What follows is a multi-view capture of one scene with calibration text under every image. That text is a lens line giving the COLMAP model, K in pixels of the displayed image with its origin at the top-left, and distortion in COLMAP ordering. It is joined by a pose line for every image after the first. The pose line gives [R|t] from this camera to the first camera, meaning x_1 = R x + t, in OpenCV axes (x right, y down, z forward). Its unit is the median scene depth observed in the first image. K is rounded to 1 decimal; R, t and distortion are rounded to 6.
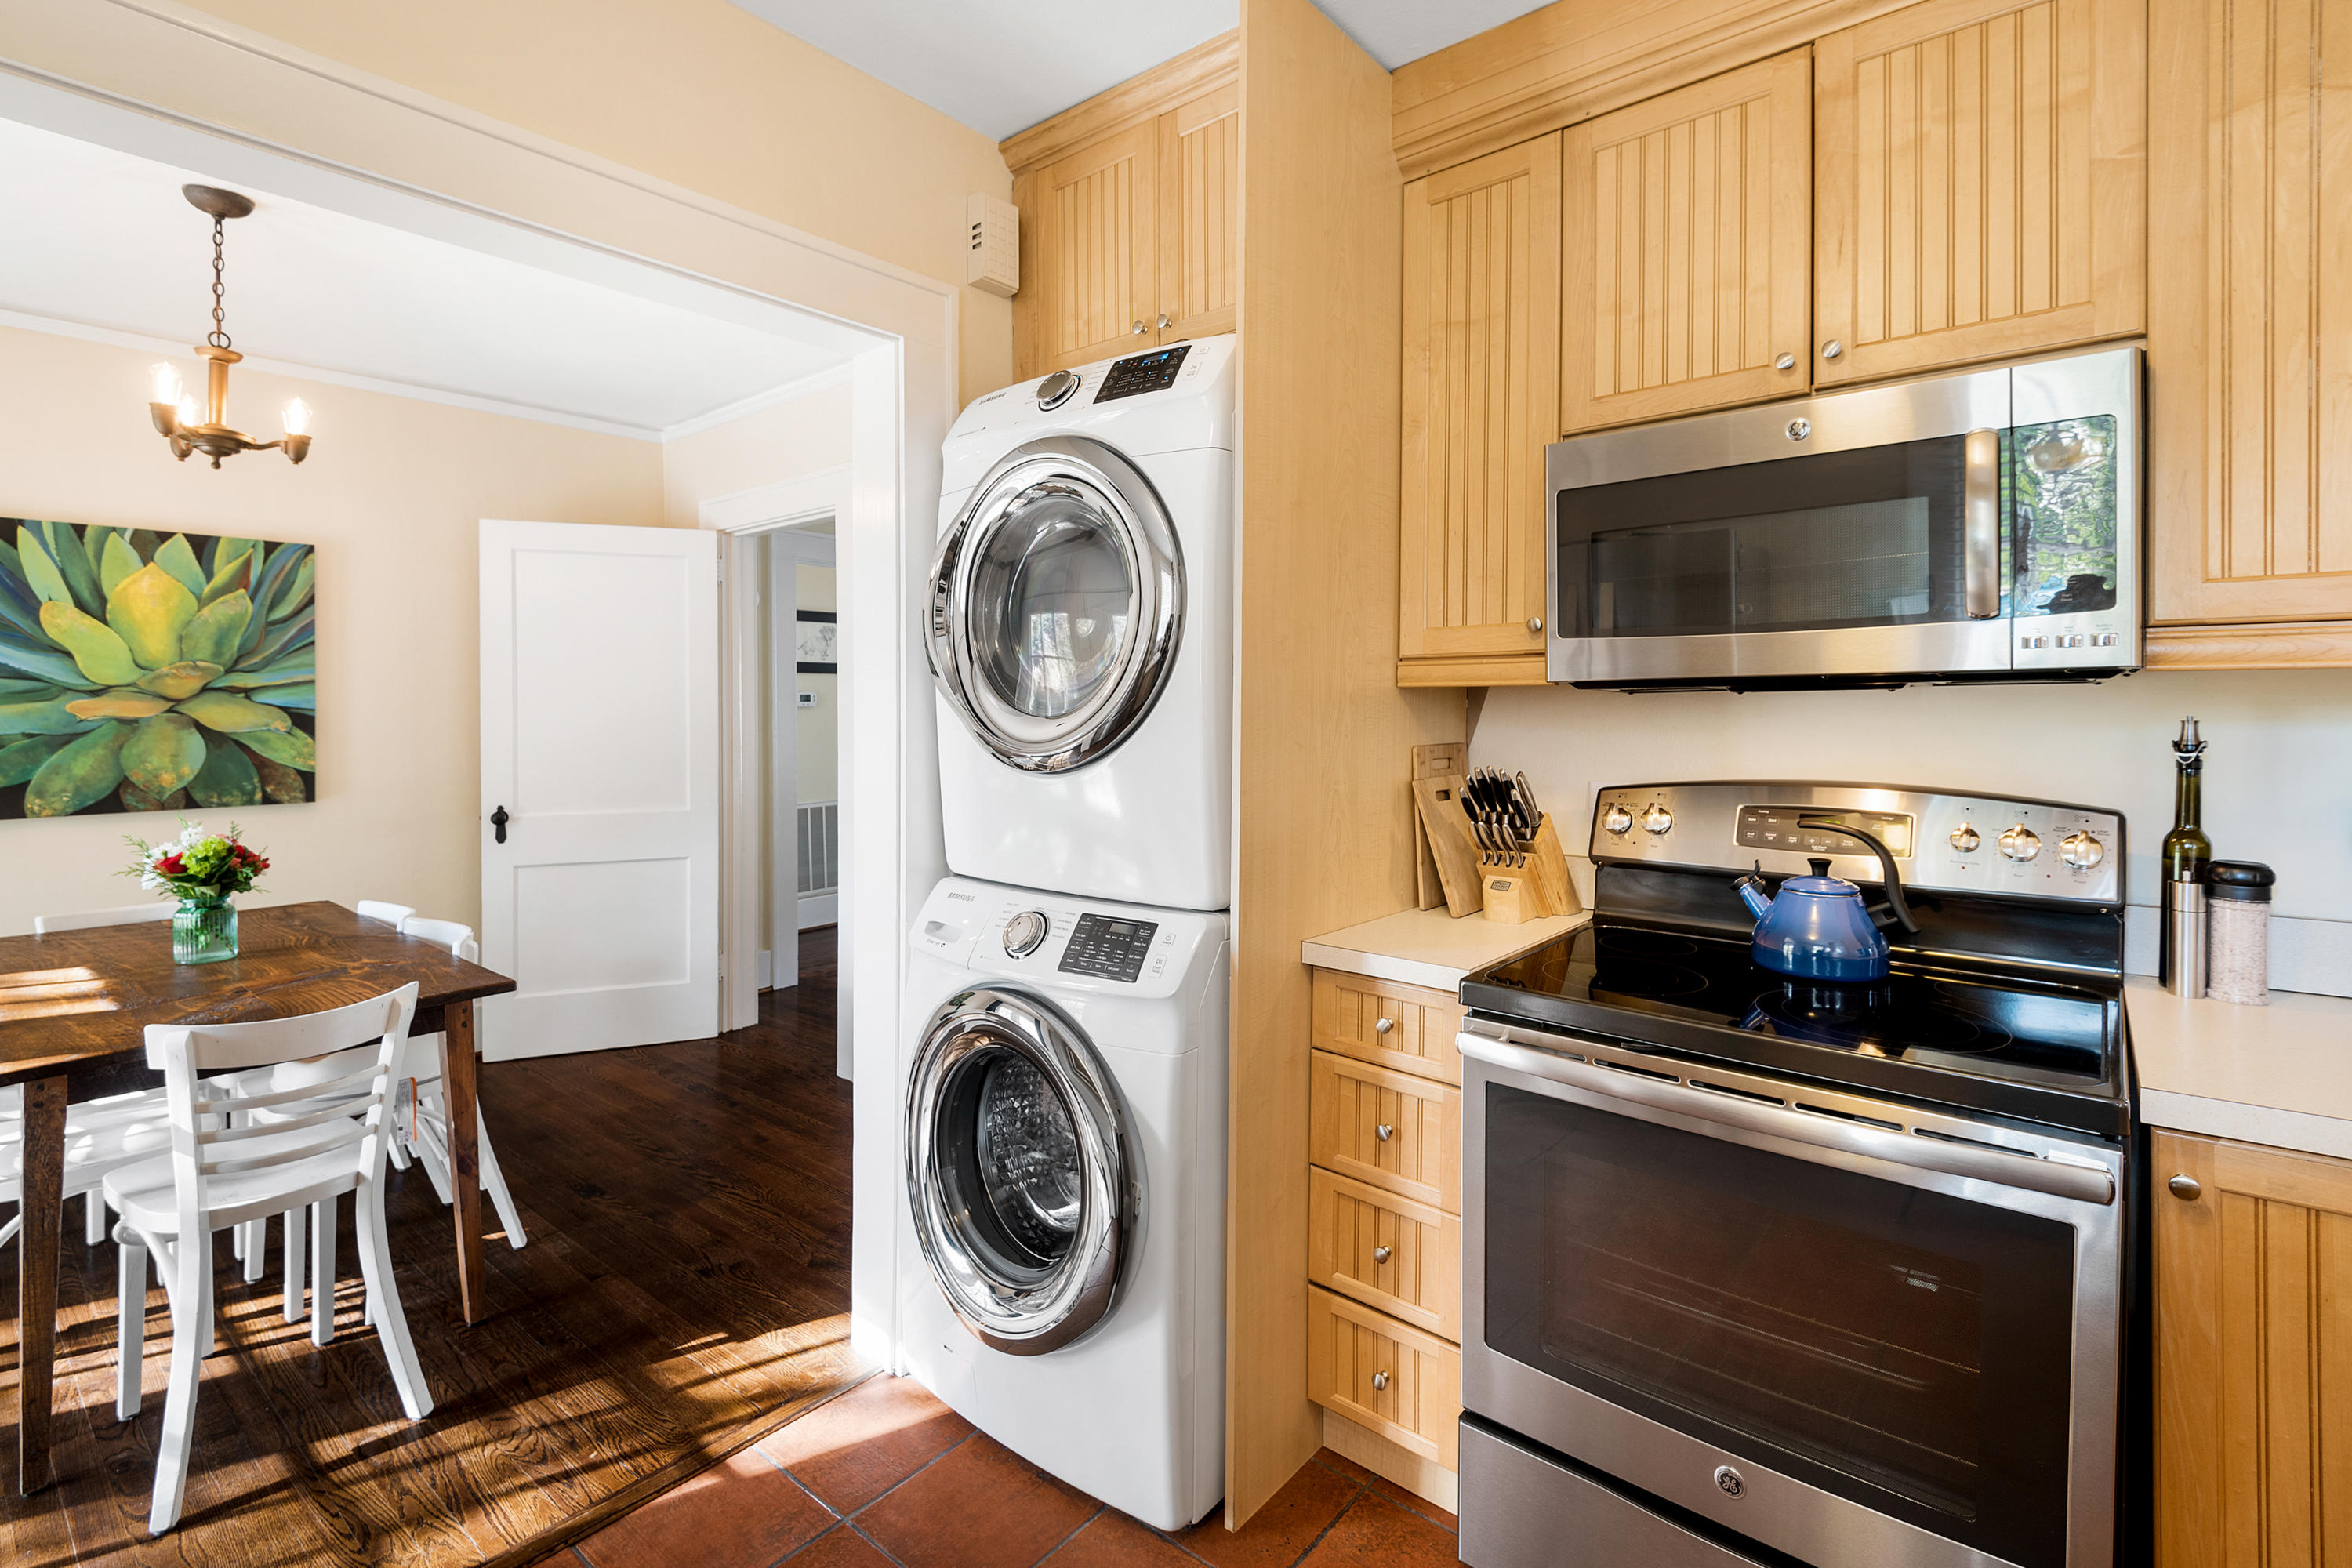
lens RADIAL K [[1102.1, 0, 1168.0], [0, 1102.1, 741.7], [0, 0, 1]] dist [0.036994, -0.017957]
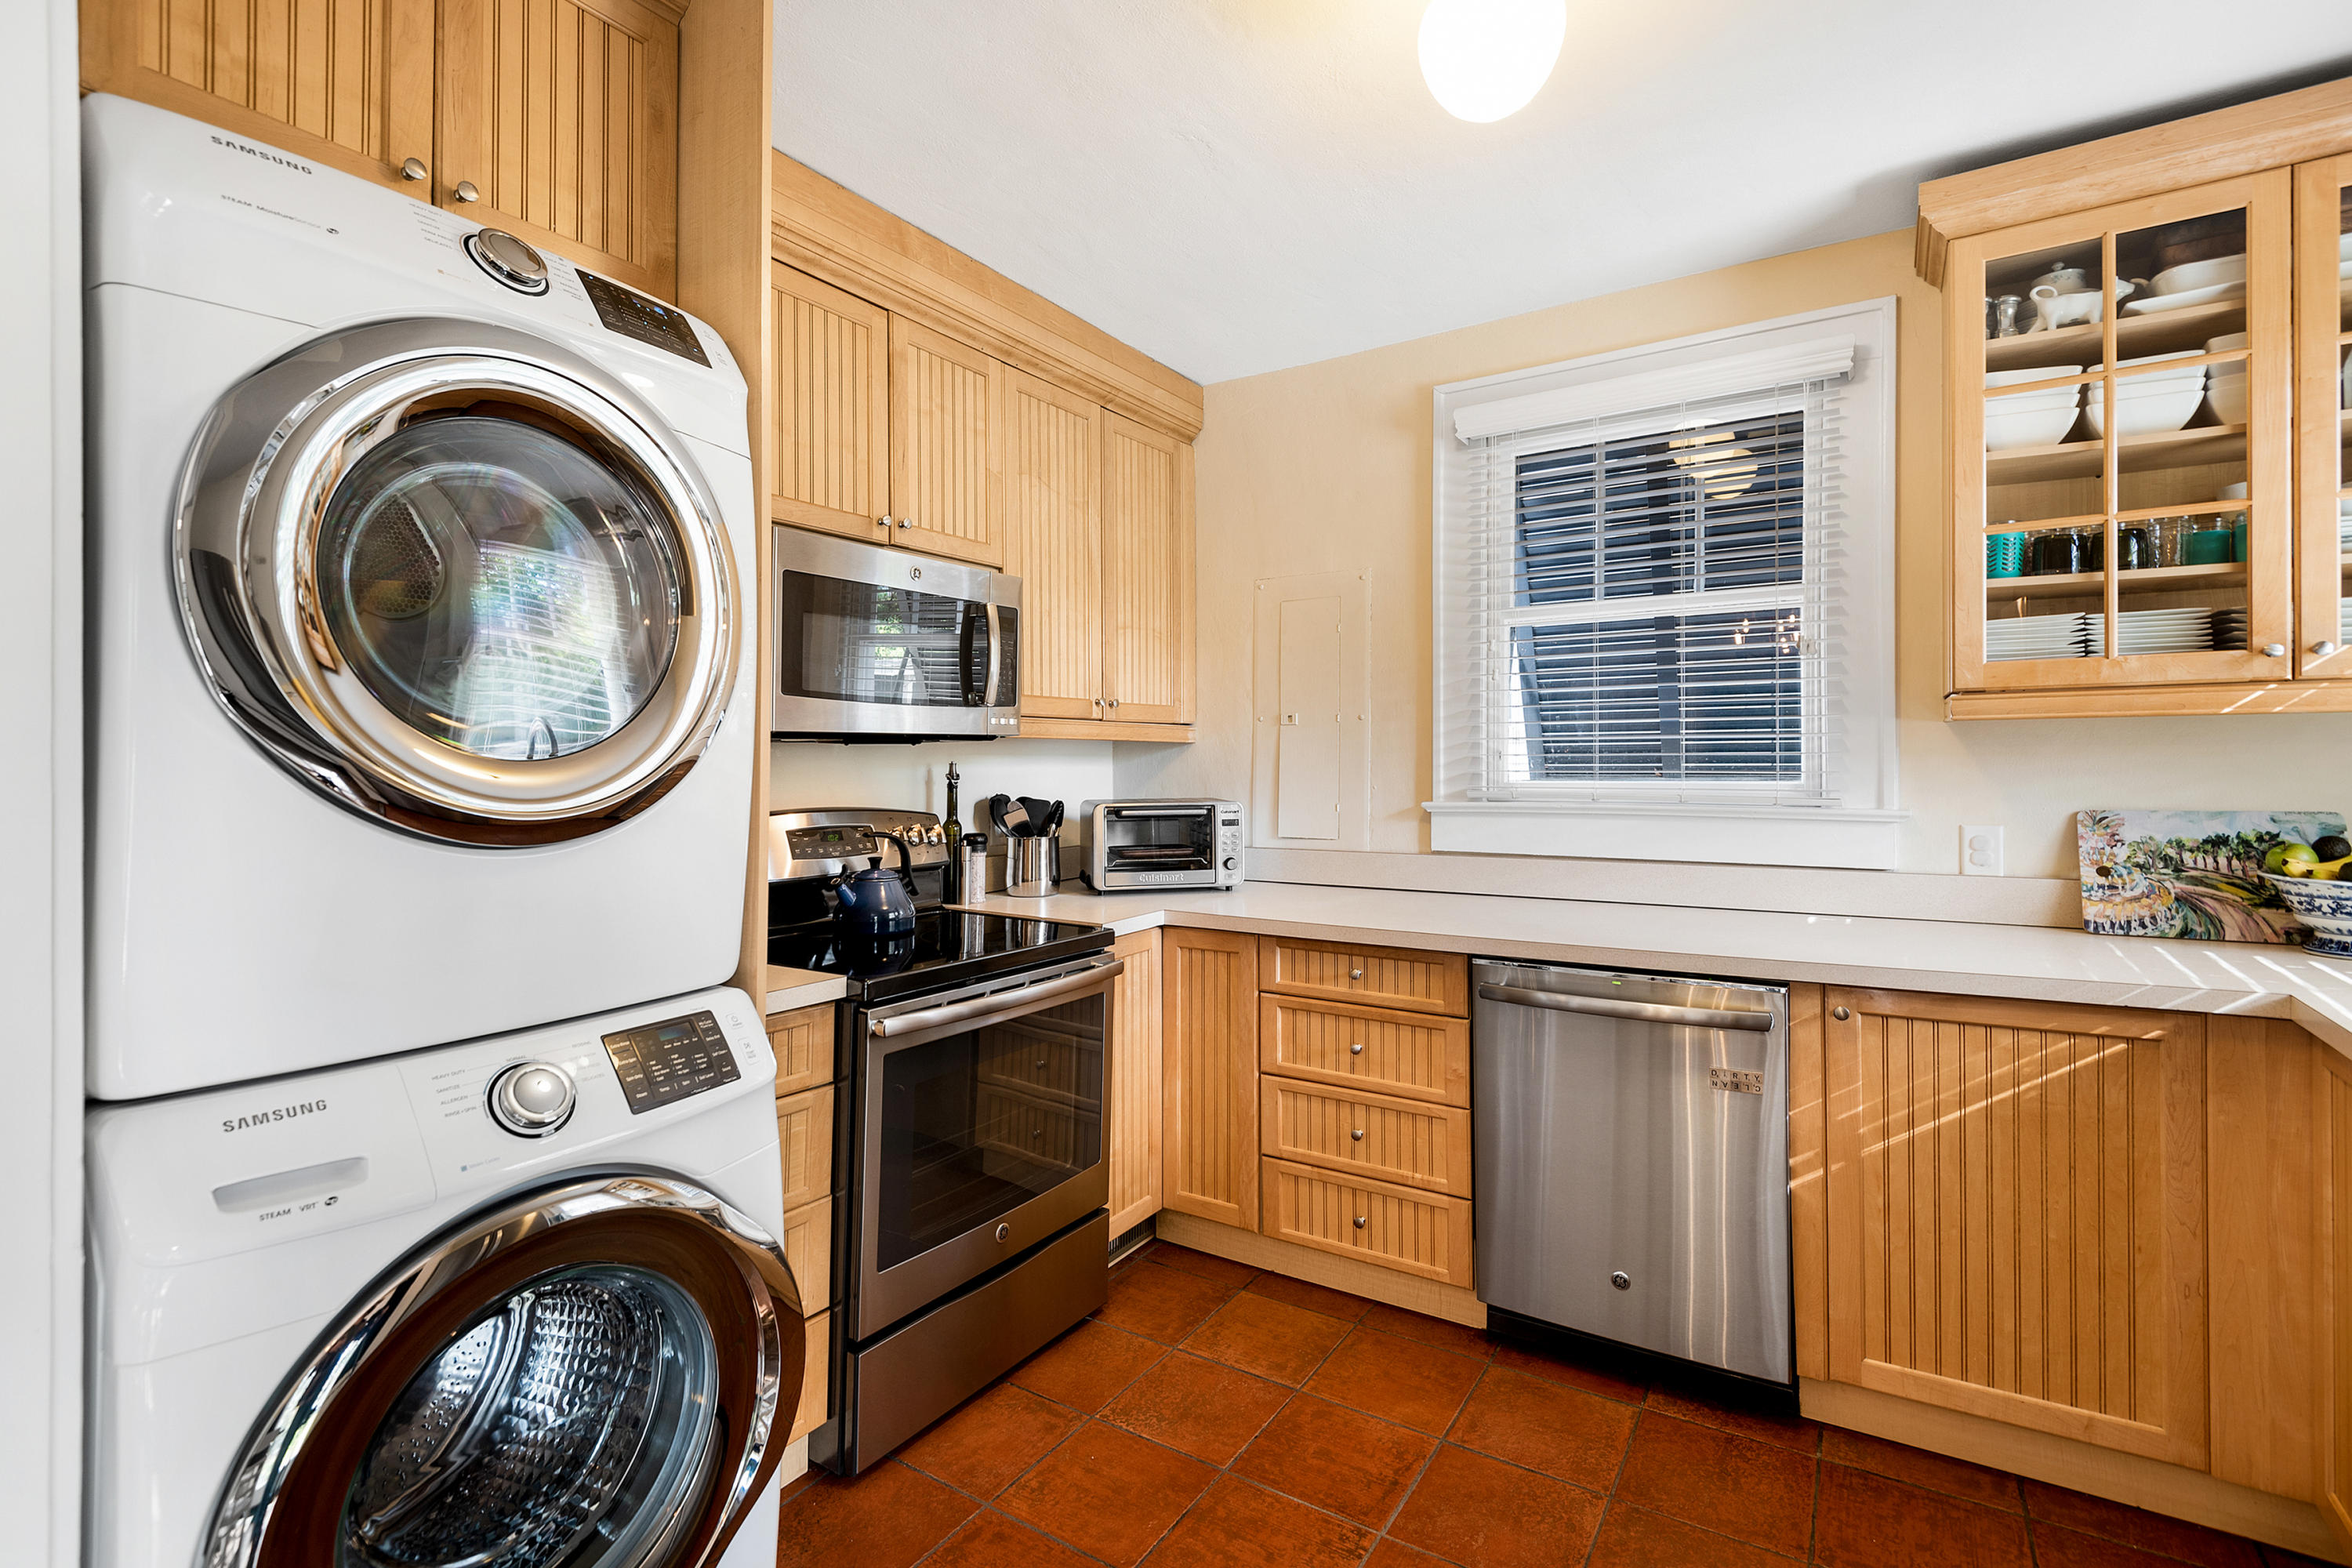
lens RADIAL K [[1087.5, 0, 1162.2], [0, 1087.5, 762.4], [0, 0, 1]] dist [0.039111, -0.026919]
pose [[-0.115345, 0.000973, 0.993325, -0.901174], [0.026801, 0.999639, 0.002133, -0.013615], [-0.992964, 0.026868, -0.115329, 0.790140]]
